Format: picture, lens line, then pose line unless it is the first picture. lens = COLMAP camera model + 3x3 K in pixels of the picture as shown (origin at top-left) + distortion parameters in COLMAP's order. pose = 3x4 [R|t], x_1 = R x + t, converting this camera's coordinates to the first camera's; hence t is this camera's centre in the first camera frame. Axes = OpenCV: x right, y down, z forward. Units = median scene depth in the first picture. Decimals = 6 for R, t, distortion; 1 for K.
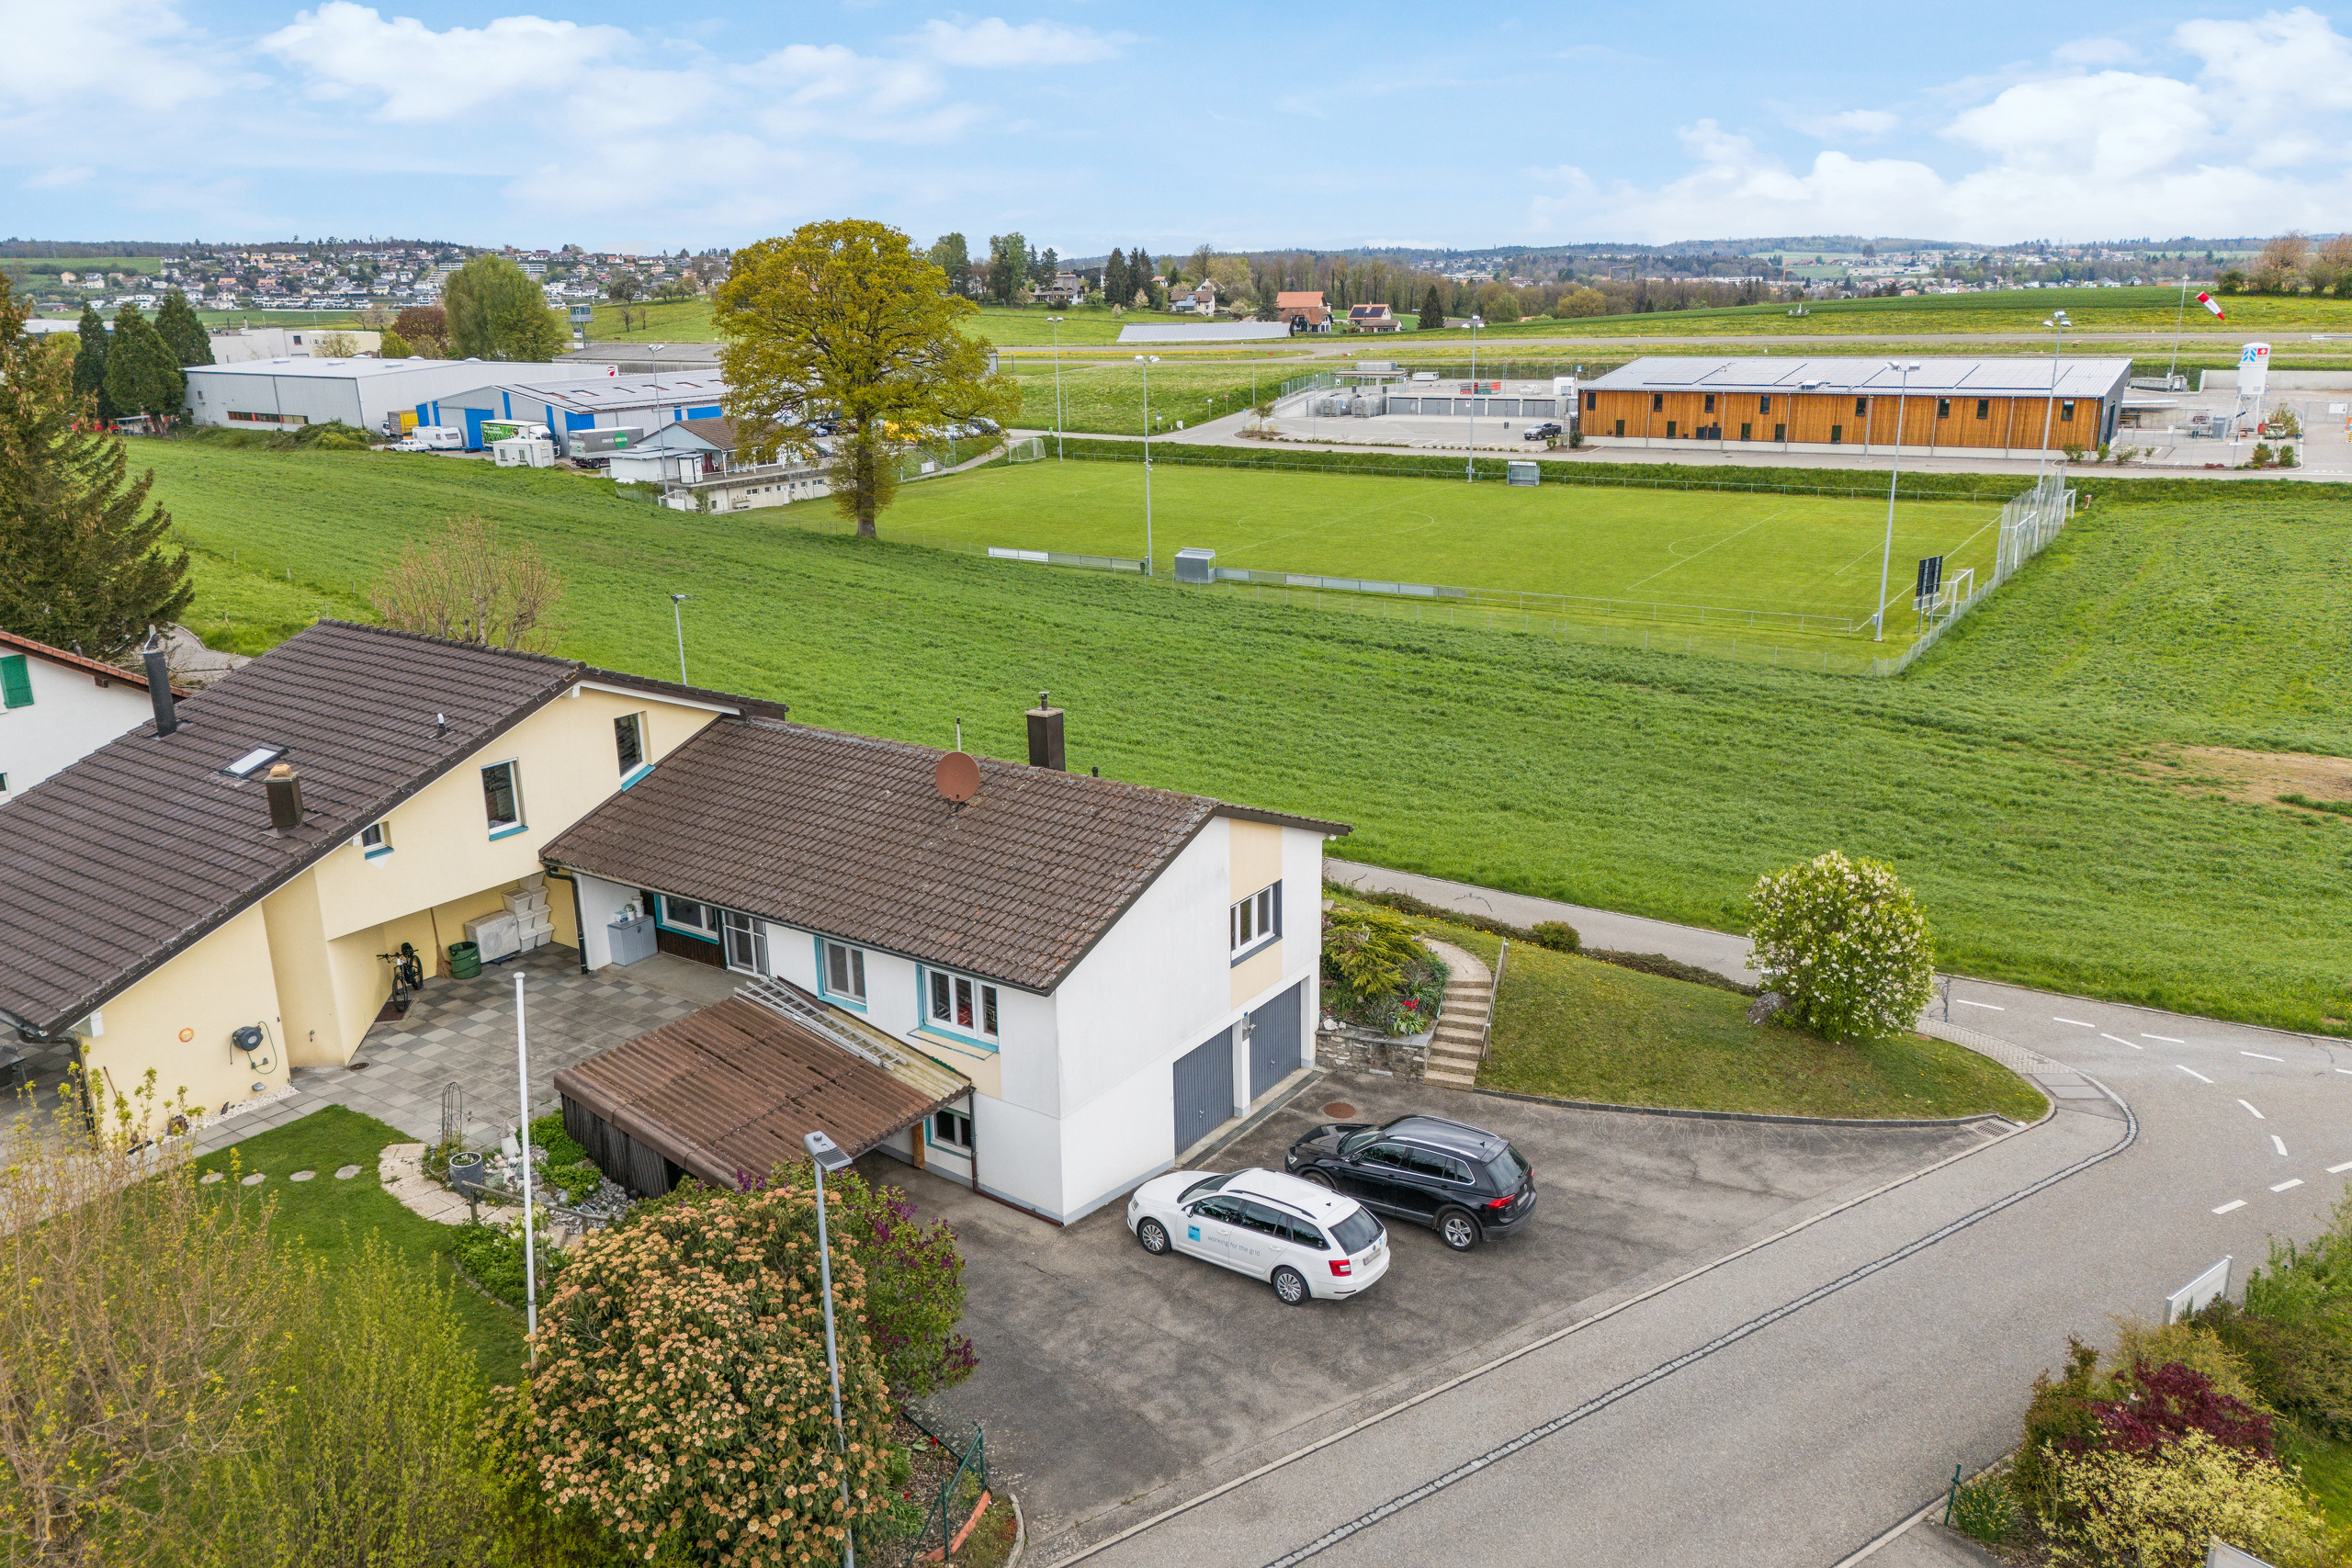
lens RADIAL K [[1672.9, 0, 1182.2], [0, 1672.9, 781.2], [0, 0, 1]] dist [0.013284, -0.009138]
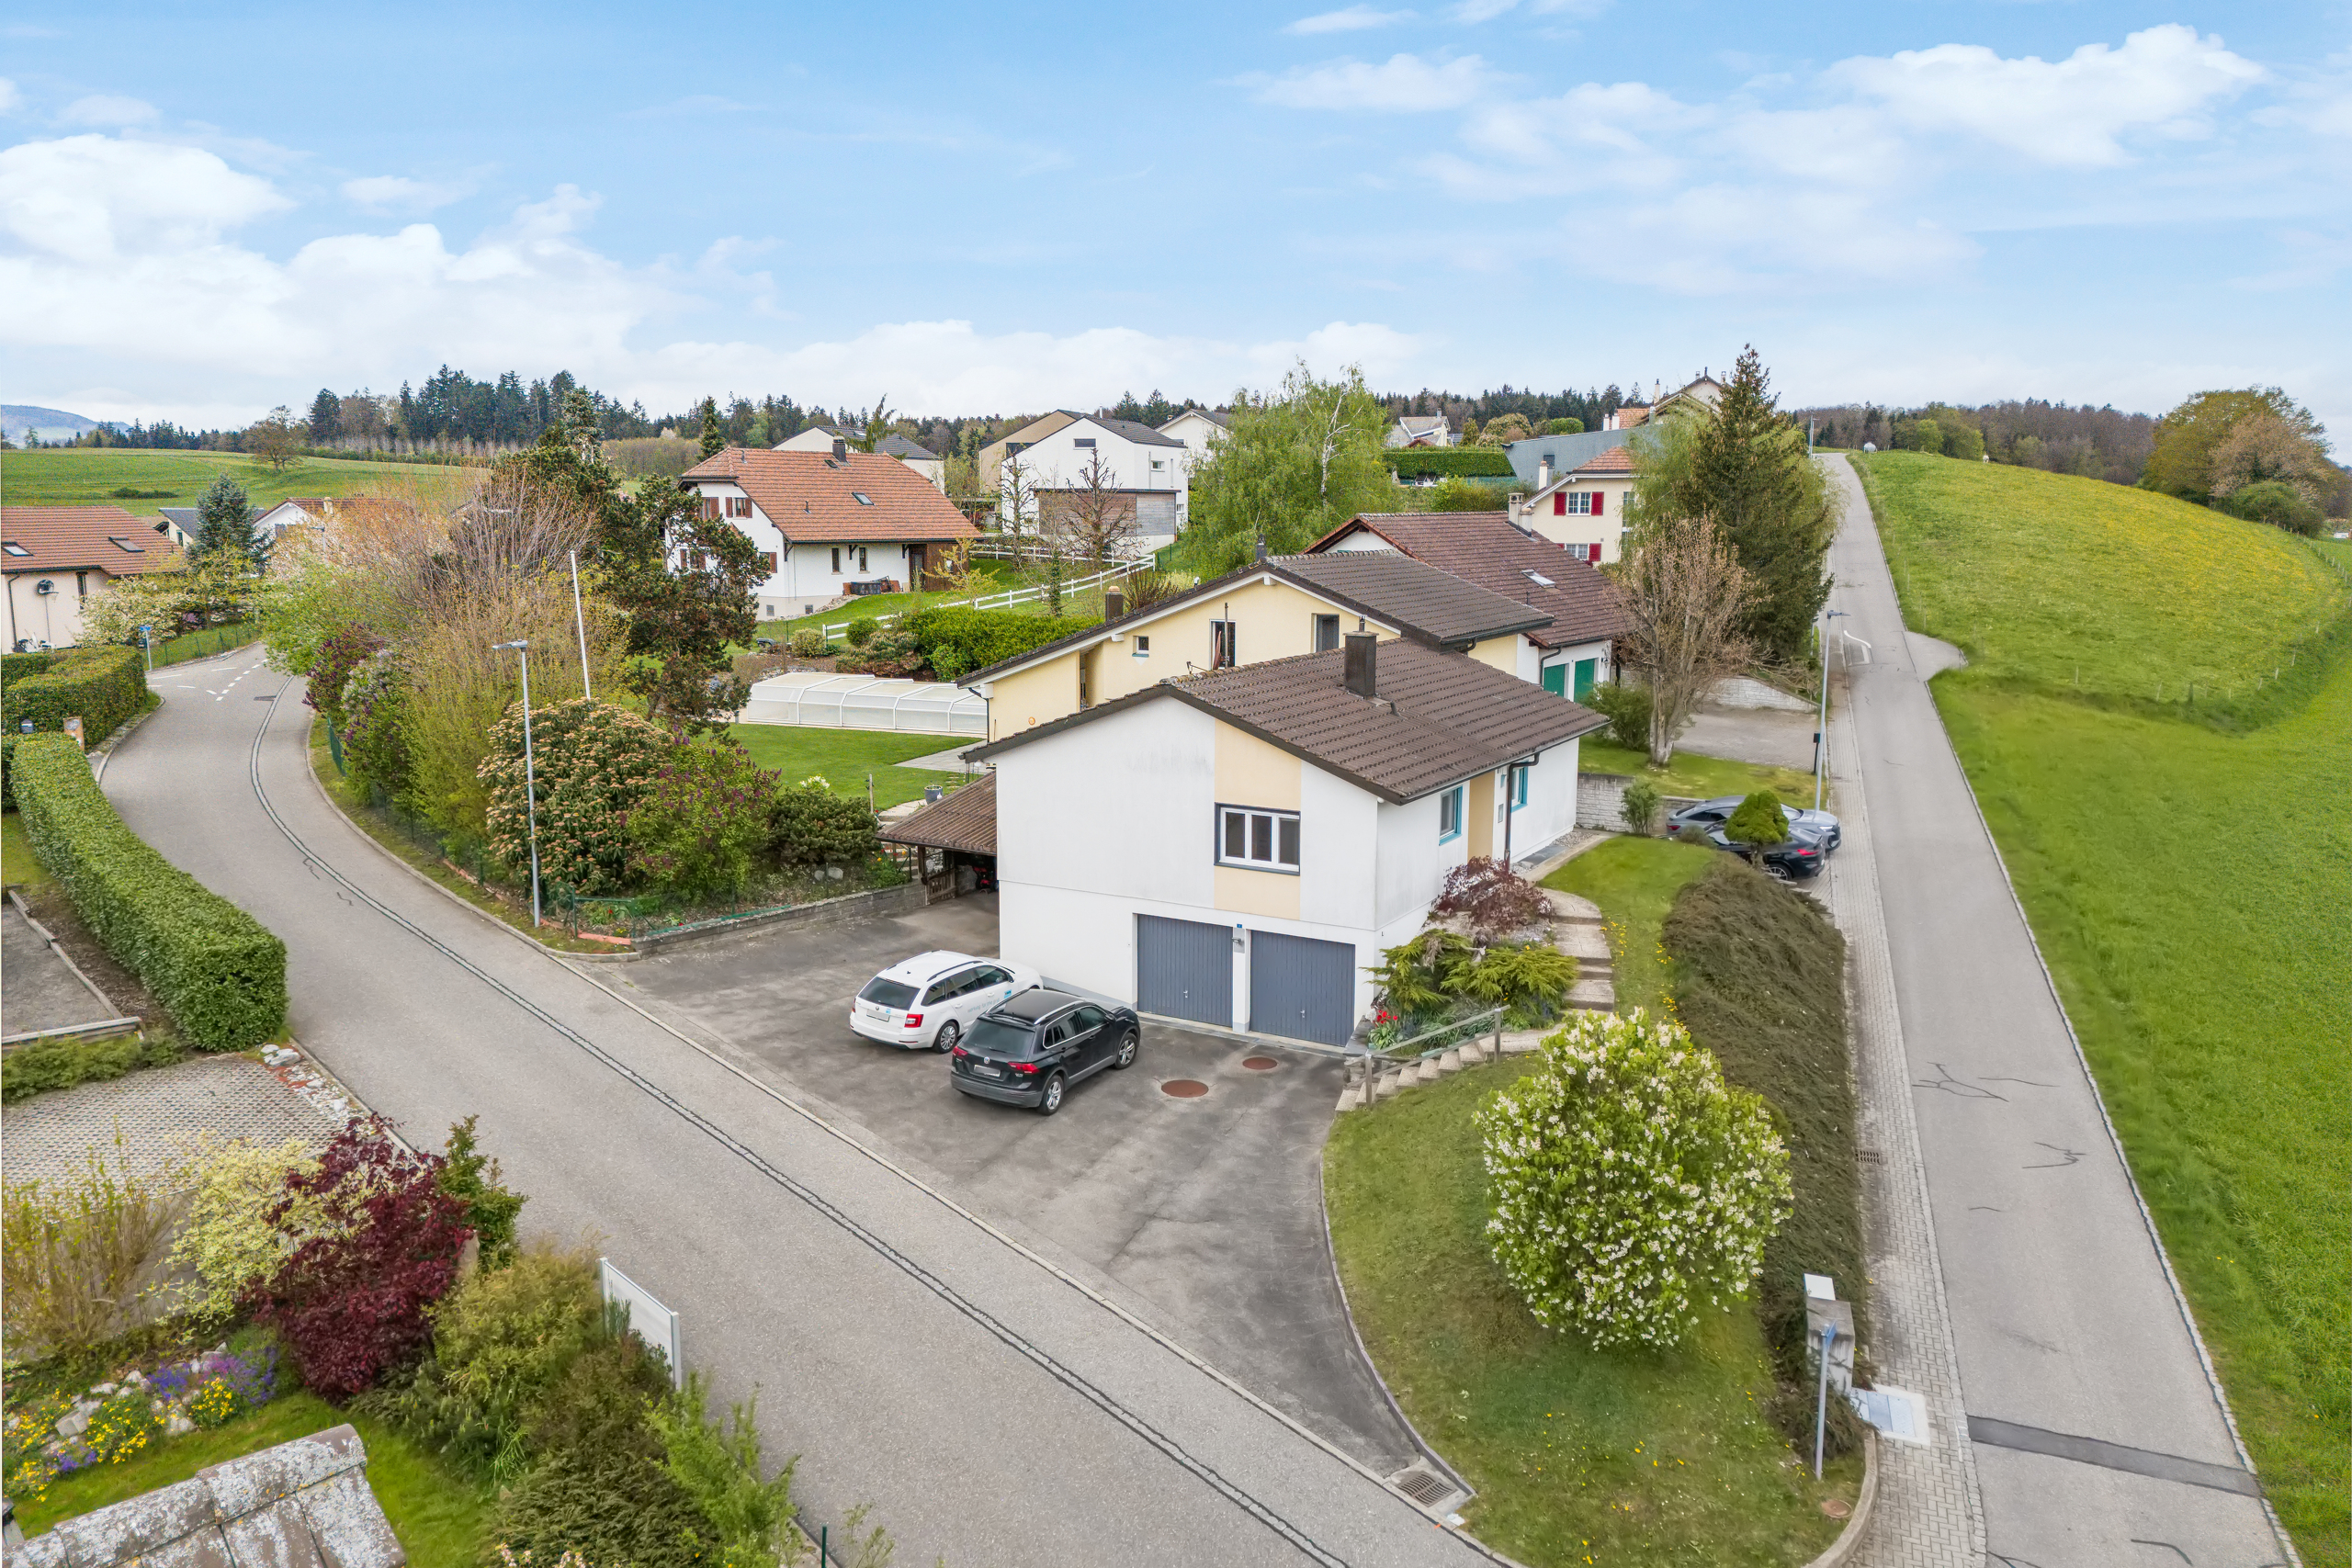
lens RADIAL K [[1672.9, 0, 1192.4], [0, 1672.9, 788.9], [0, 0, 1]] dist [0.013284, -0.009138]
pose [[0.140912, 0.210240, -0.967441, 1.059253], [-0.279961, 0.945769, 0.164753, -0.102236], [0.949613, 0.247631, 0.192129, 0.809576]]
